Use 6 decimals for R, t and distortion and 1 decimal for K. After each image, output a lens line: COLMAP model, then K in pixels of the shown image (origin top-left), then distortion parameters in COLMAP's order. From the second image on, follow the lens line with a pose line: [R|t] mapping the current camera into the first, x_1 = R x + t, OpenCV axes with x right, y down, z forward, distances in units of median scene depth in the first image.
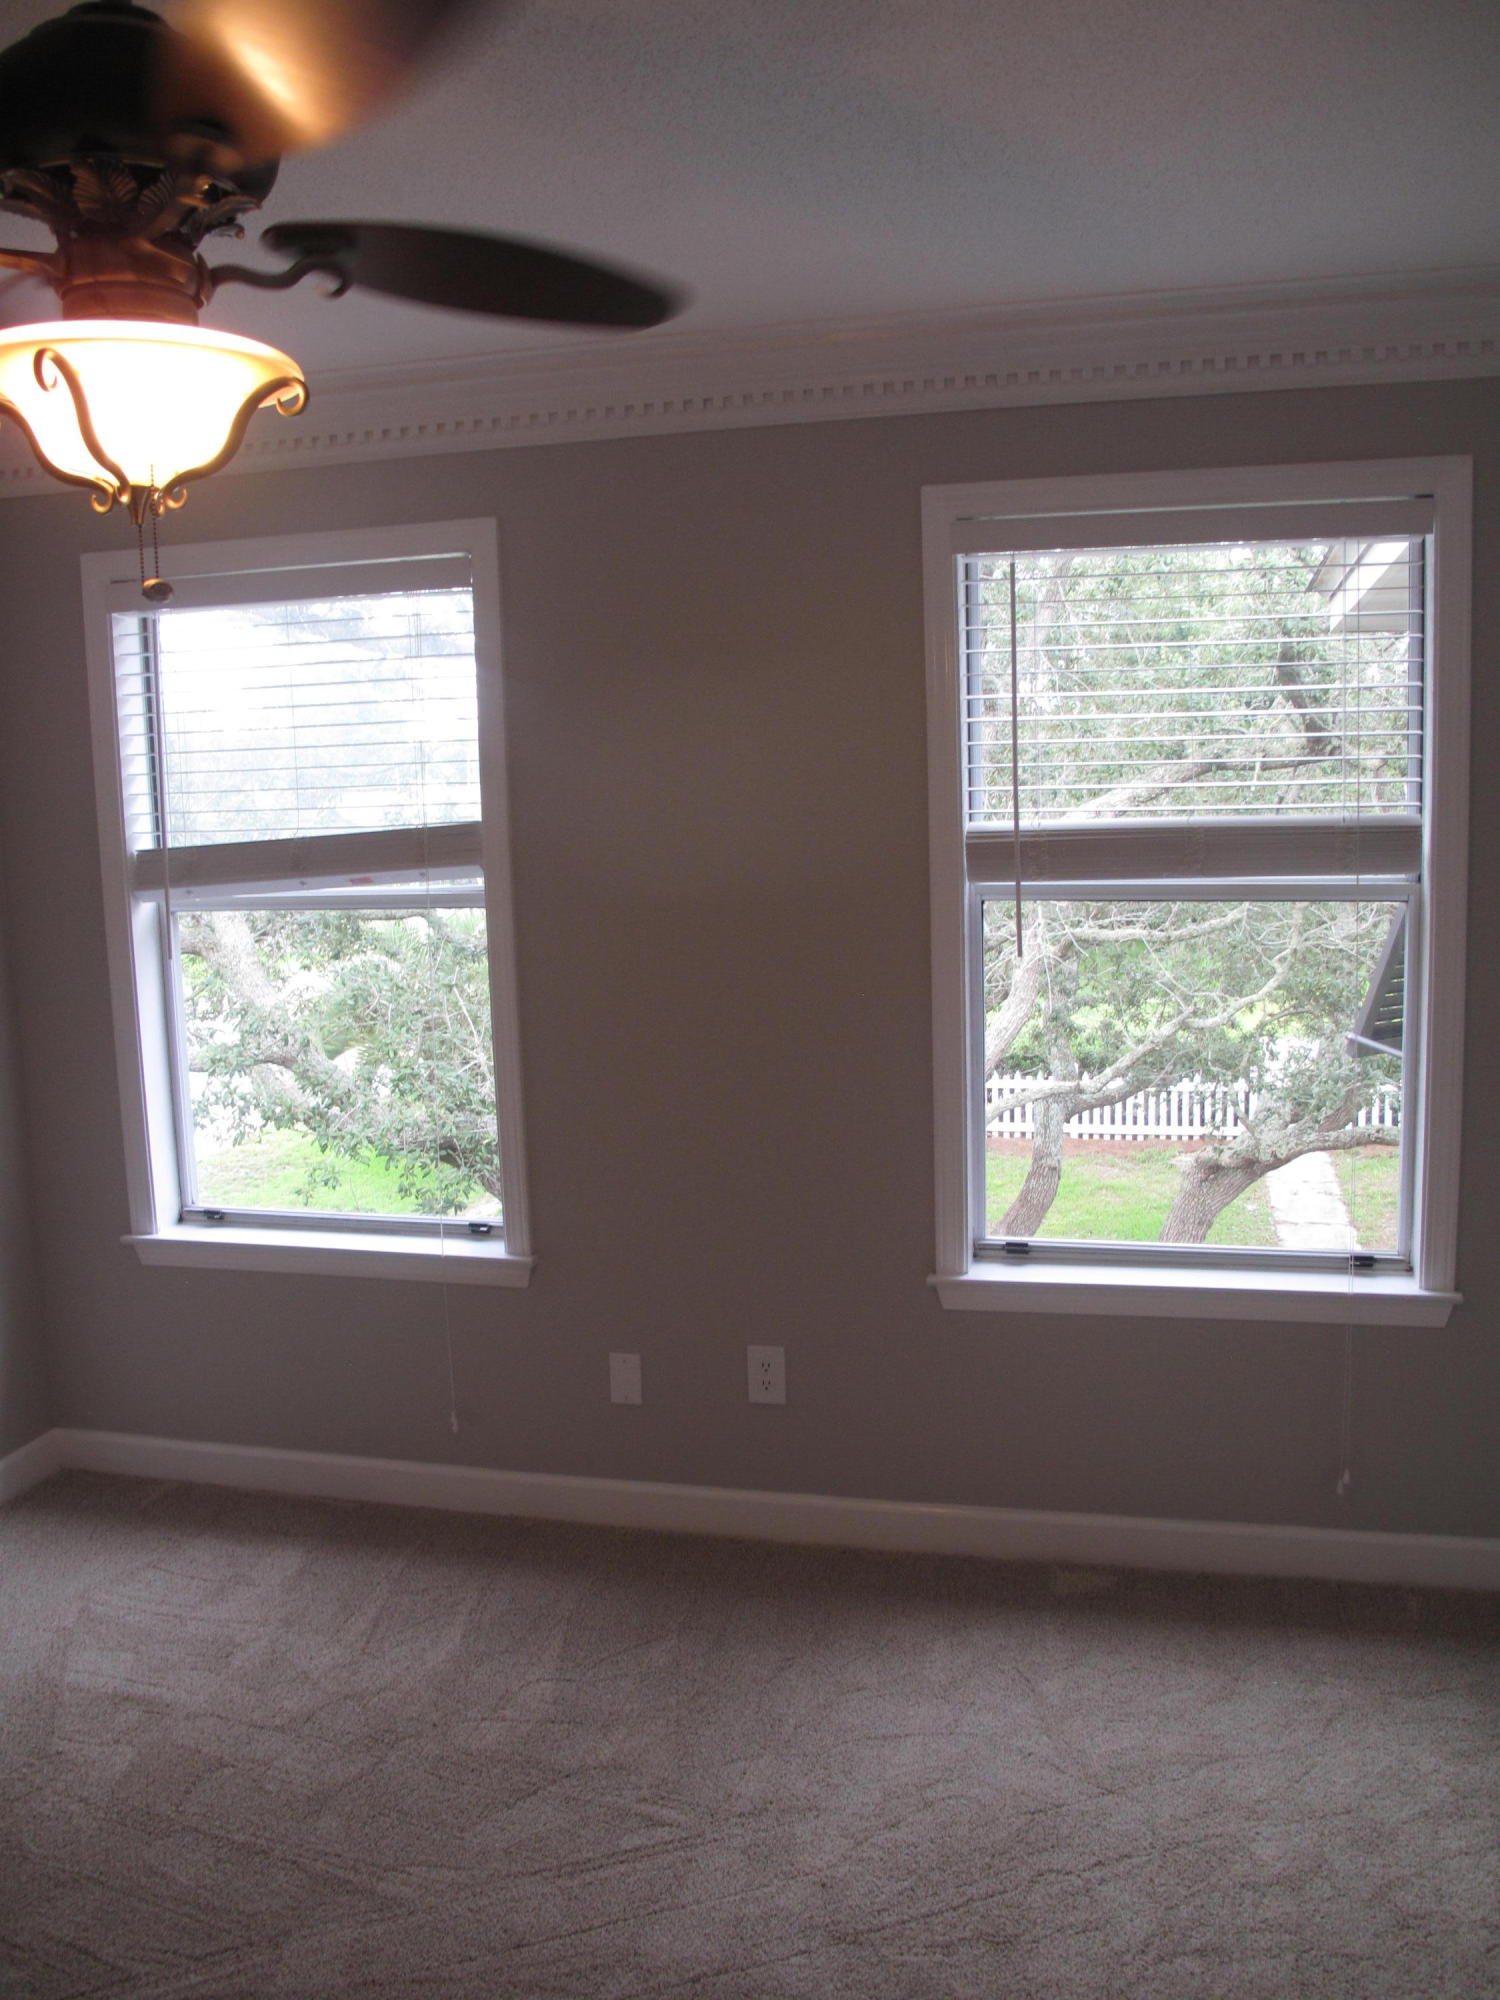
lens RADIAL K [[1680.5, 0, 776.4], [0, 1680.5, 999.1], [0, 0, 1]] dist [-0.147246, 0.103505]
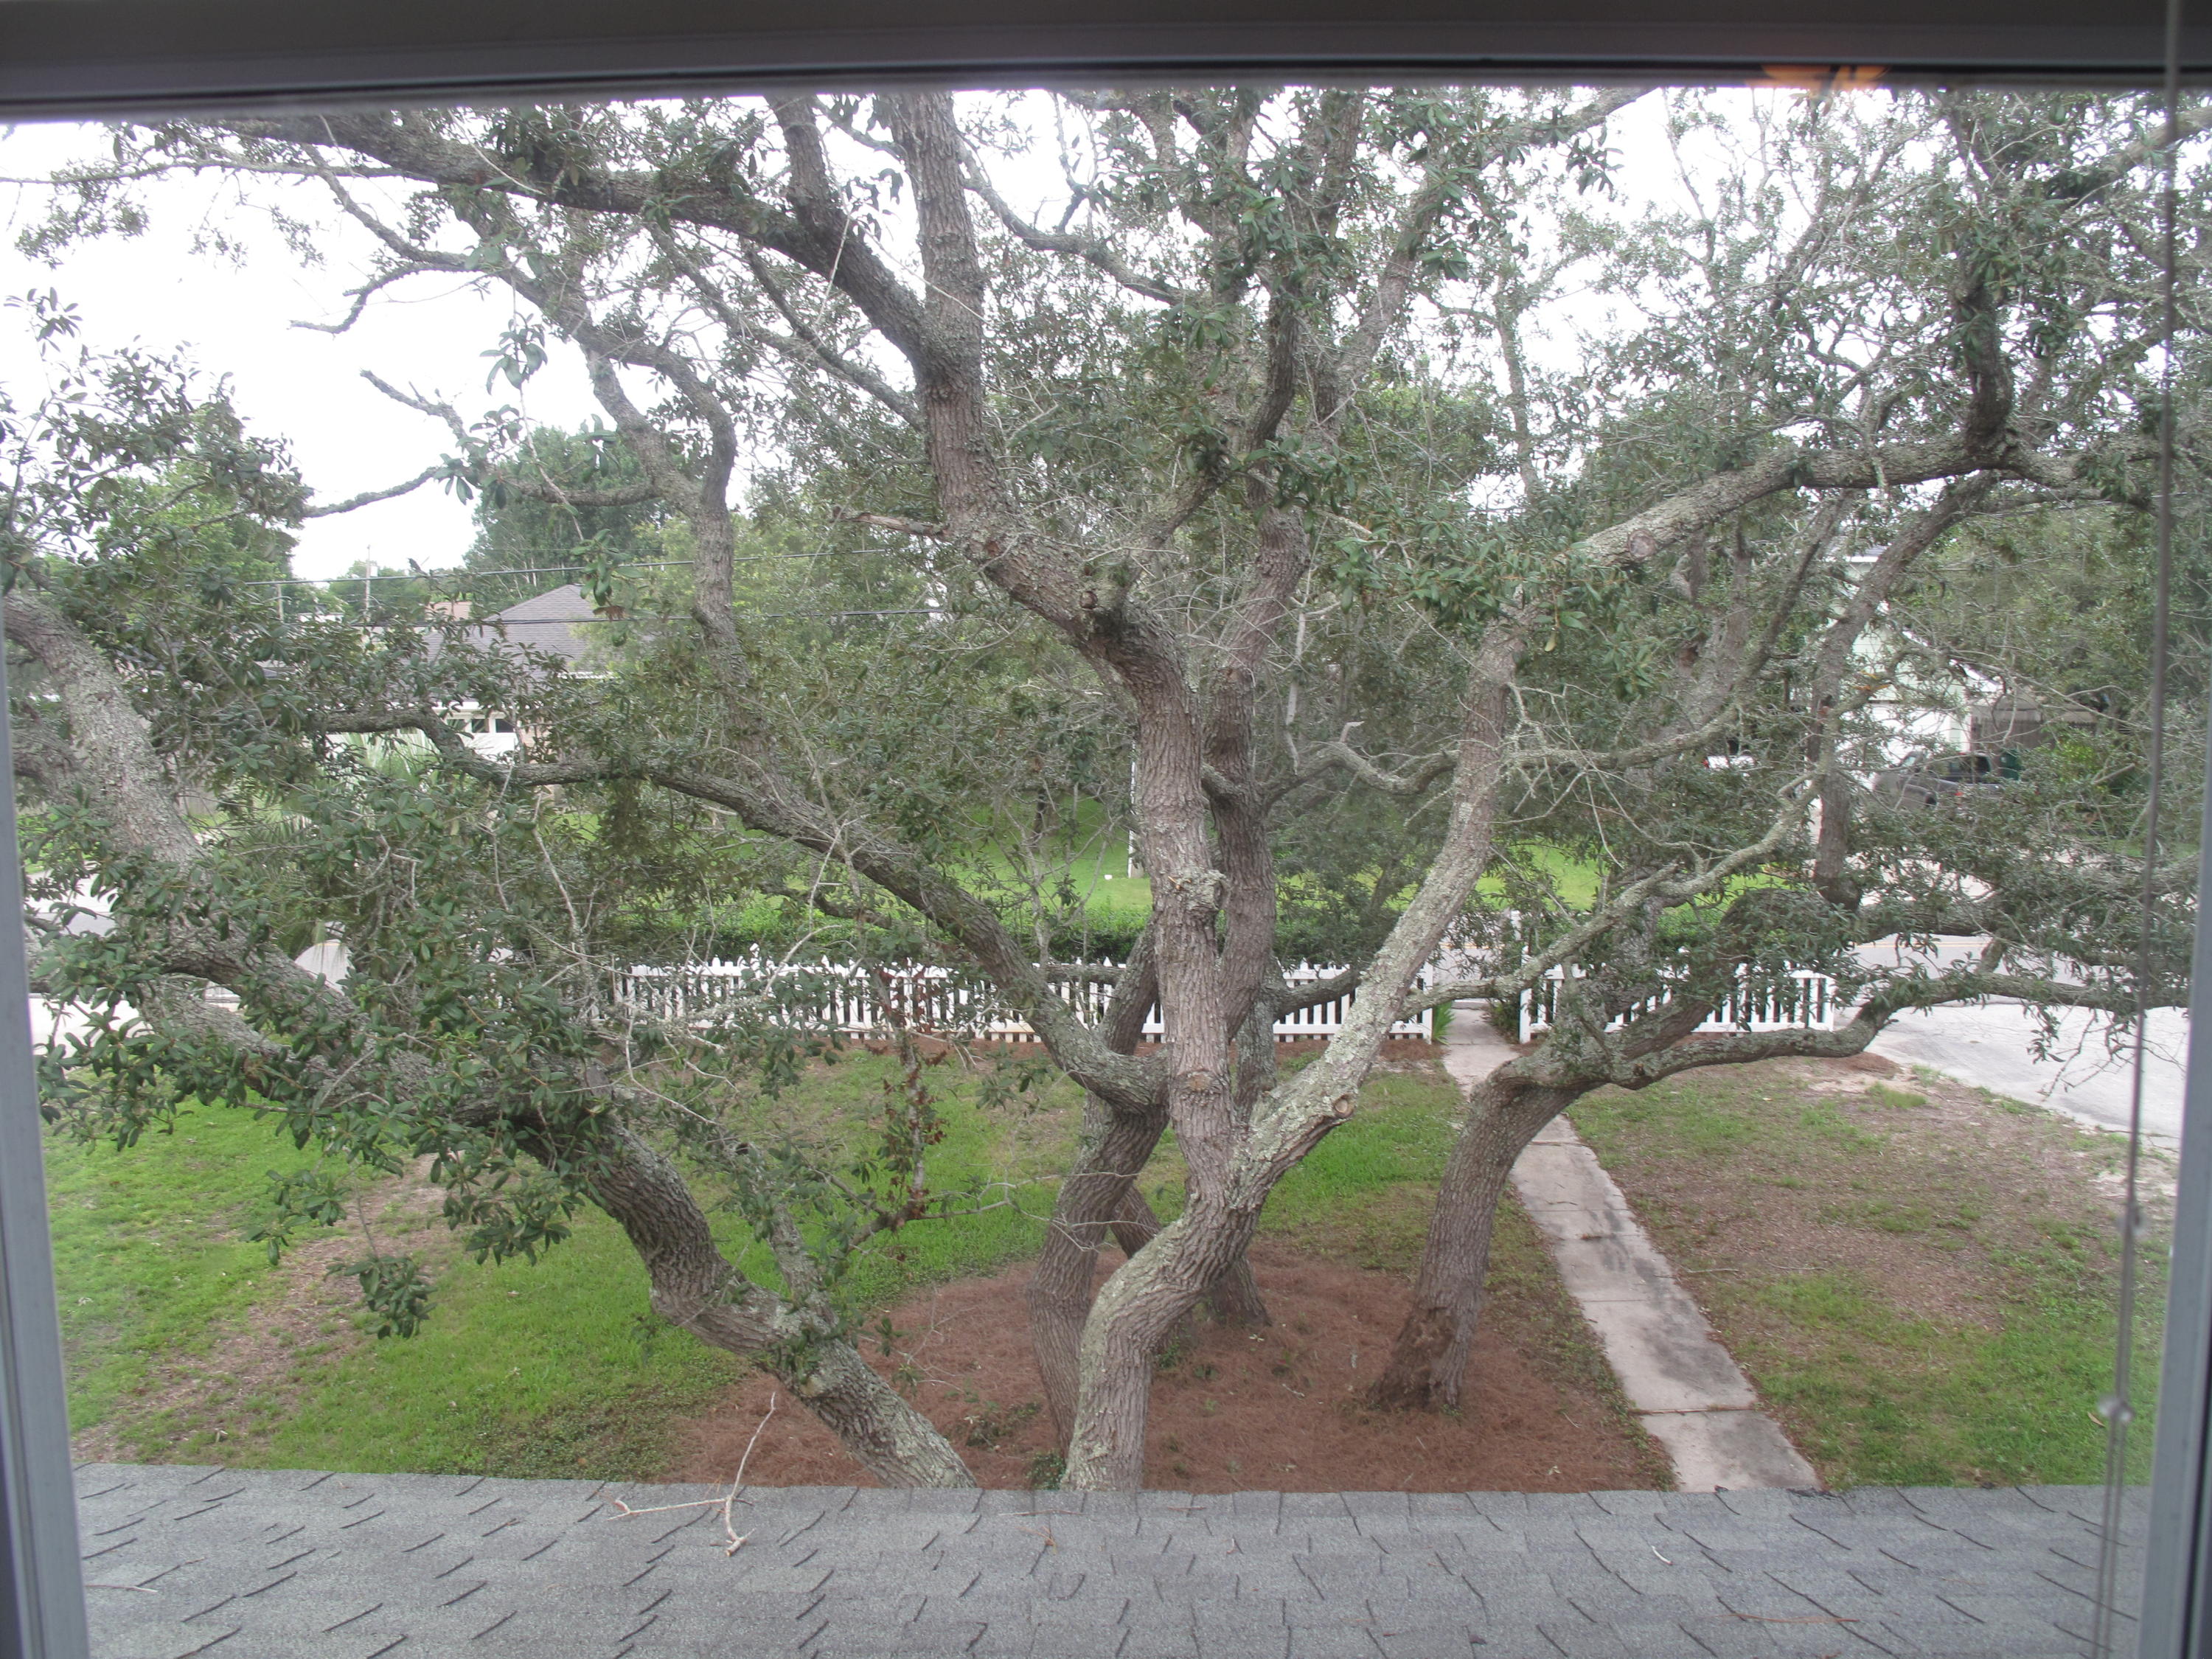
lens RADIAL K [[1858.7, 0, 1106.0], [0, 1858.7, 829.5], [0, 0, 1]] dist [-0.147246, 0.103505]
pose [[0.978686, 0.001963, 0.205351, -0.139380], [0.001905, 0.999824, -0.018640, 0.004925], [-0.205351, 0.018634, 0.978511, 0.389651]]
